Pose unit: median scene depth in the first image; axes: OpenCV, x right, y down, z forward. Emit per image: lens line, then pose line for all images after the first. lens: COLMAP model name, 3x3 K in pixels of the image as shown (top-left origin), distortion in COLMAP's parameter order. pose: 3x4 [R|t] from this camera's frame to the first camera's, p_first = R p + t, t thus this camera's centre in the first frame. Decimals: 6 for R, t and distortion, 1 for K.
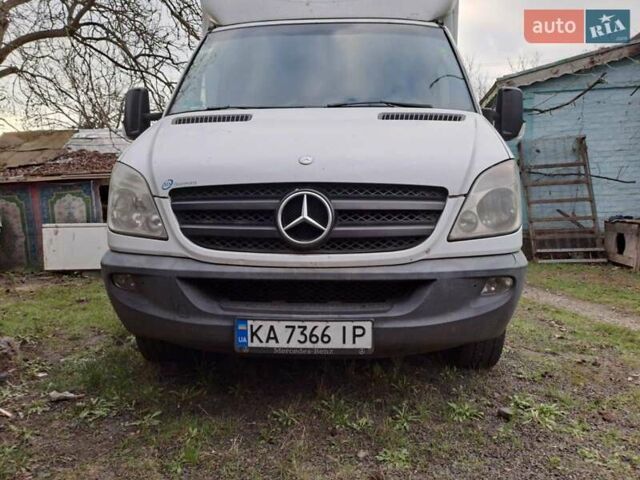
lens RADIAL K [[470.4, 0, 319.9], [0, 470.4, 237.8], [0, 0, 1]] dist [0.091354, -0.085476]
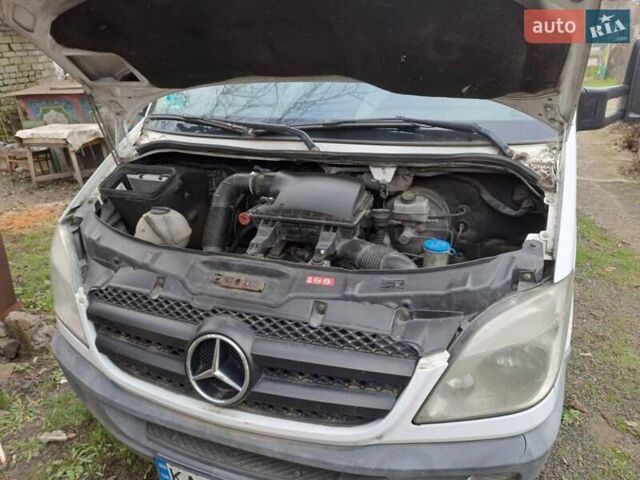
lens RADIAL K [[470.4, 0, 319.9], [0, 470.4, 237.8], [0, 0, 1]] dist [0.091354, -0.085476]
pose [[0.954965, 0.083961, -0.284590, 0.301429], [0.021570, 0.936948, 0.348802, -0.466107], [0.295932, -0.339233, 0.892942, 0.415445]]
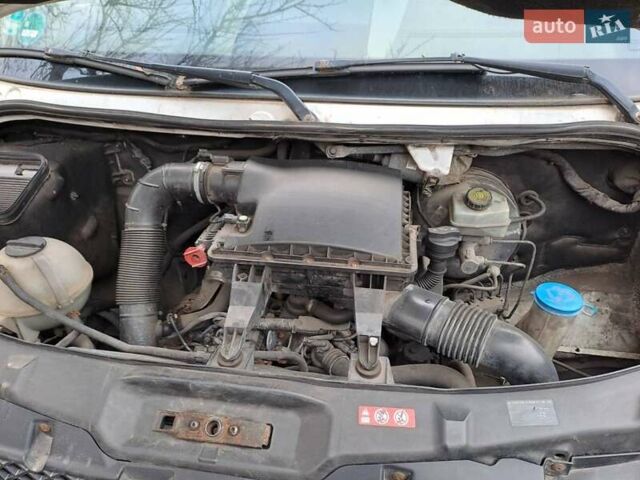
lens RADIAL K [[469.7, 0, 322.2], [0, 469.7, 236.6], [0, 0, 1]] dist [0.073370, -0.081925]
pose [[0.994962, 0.044629, -0.089771, 0.089498], [0.006733, 0.863680, 0.503996, -0.454840], [0.100026, -0.502061, 0.859028, 0.772531]]
